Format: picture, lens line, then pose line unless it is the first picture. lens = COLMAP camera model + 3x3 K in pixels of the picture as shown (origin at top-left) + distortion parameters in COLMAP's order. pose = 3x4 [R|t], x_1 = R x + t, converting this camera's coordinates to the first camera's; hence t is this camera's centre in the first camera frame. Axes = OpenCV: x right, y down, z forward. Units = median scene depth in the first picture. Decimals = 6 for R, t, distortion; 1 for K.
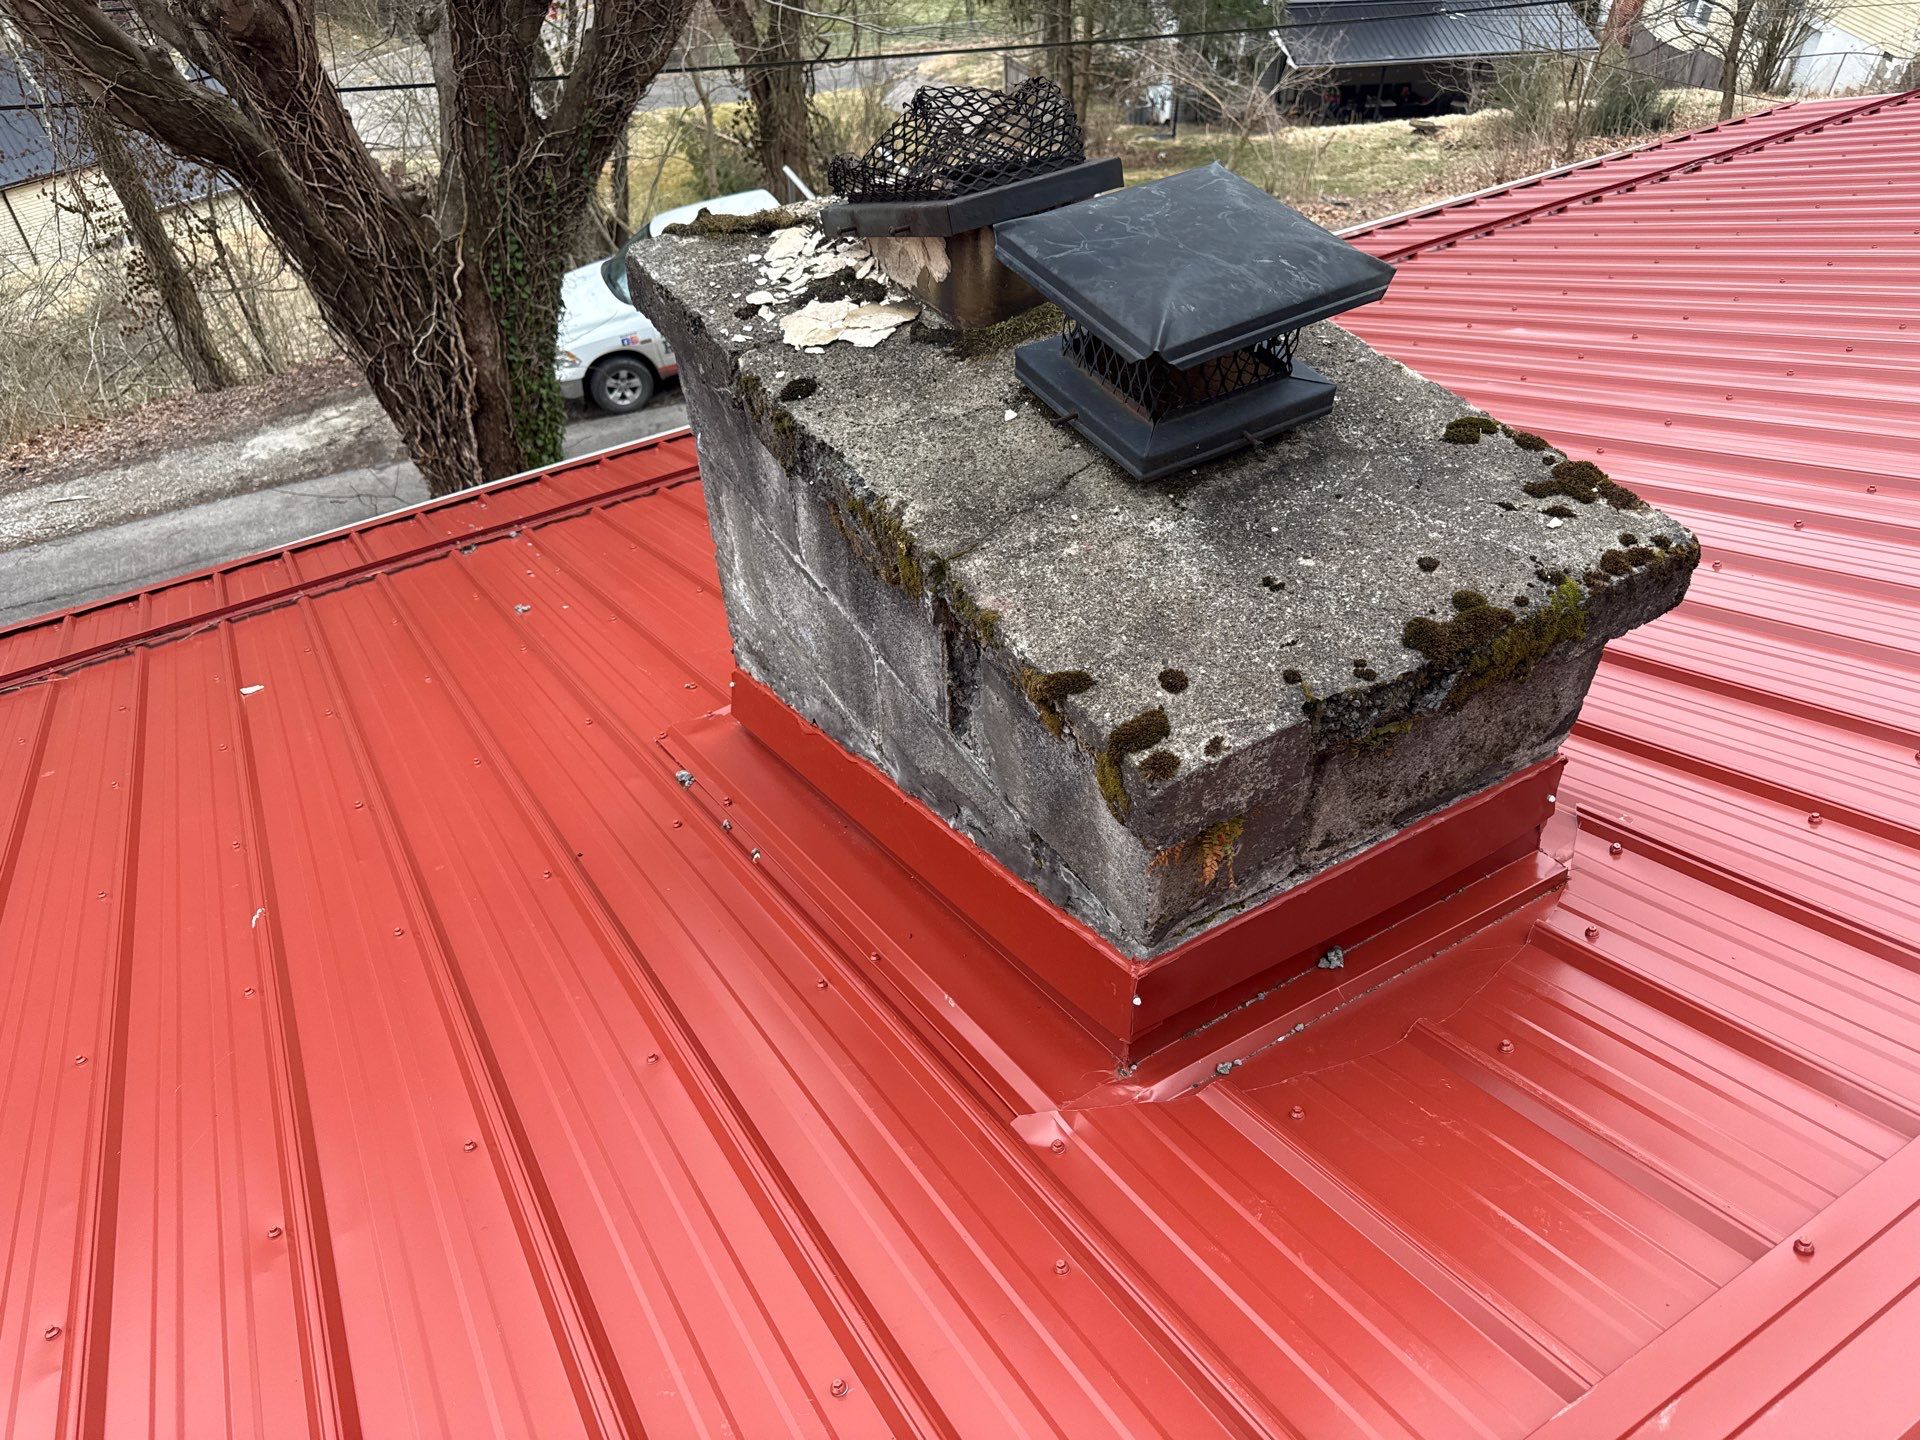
lens RADIAL K [[1370.7, 0, 960.0], [0, 1370.7, 720.0], [0, 0, 1]] dist [0.131098, -0.207799]
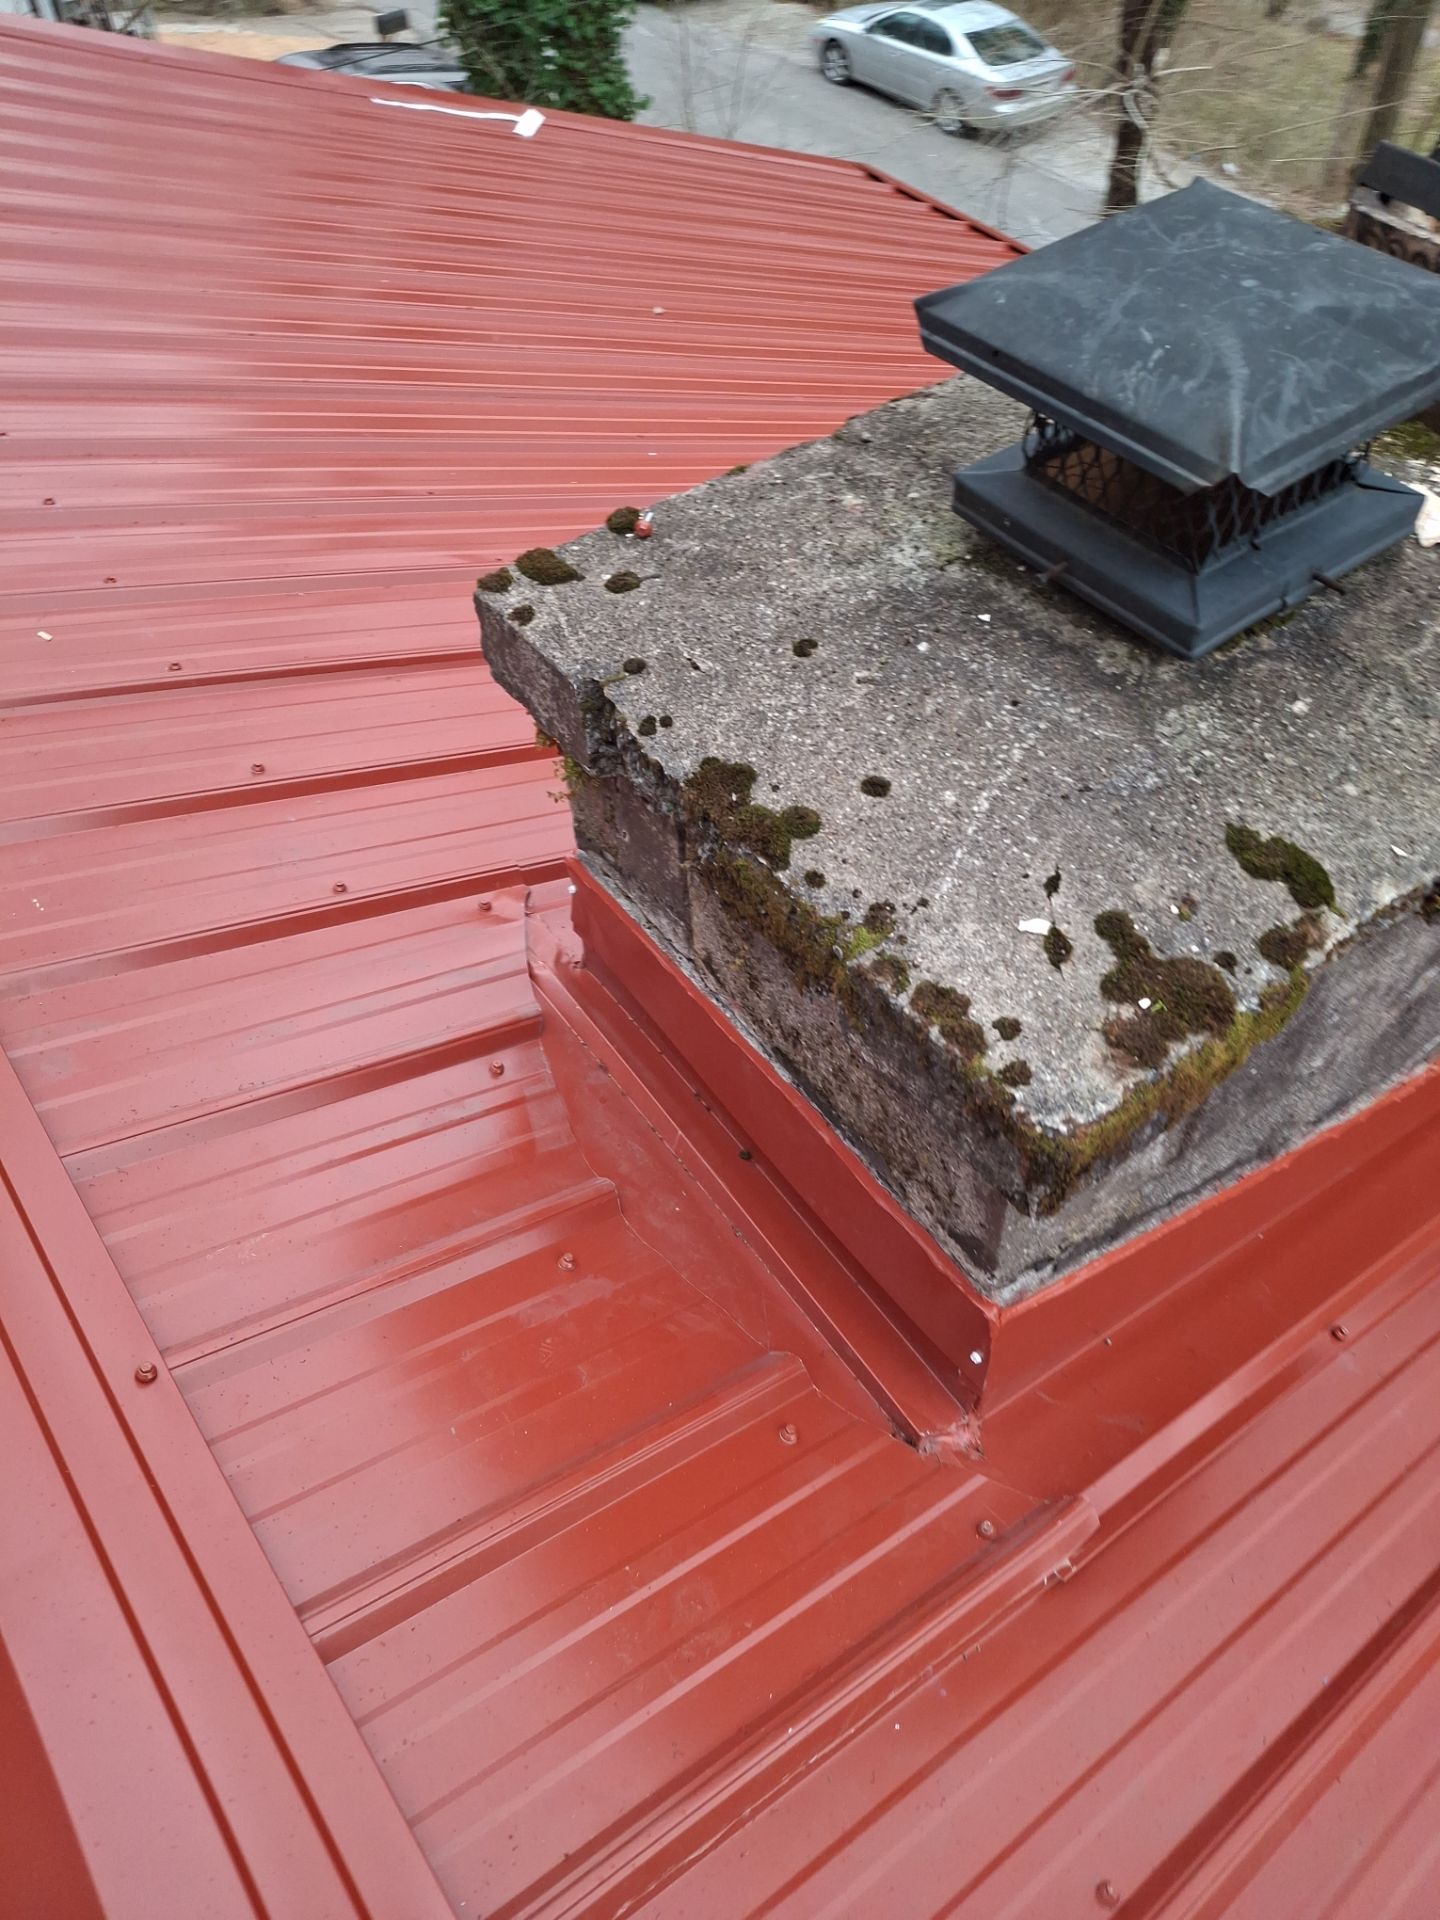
lens RADIAL K [[1439.6, 0, 702.8], [0, 1439.6, 945.5], [0, 0, 1]] dist [0.079936, -0.173401]
pose [[0.088989, 0.770806, -0.630824, 0.806293], [-0.652151, 0.523795, 0.548031, -0.391147], [0.752848, 0.362624, 0.549294, 0.526608]]
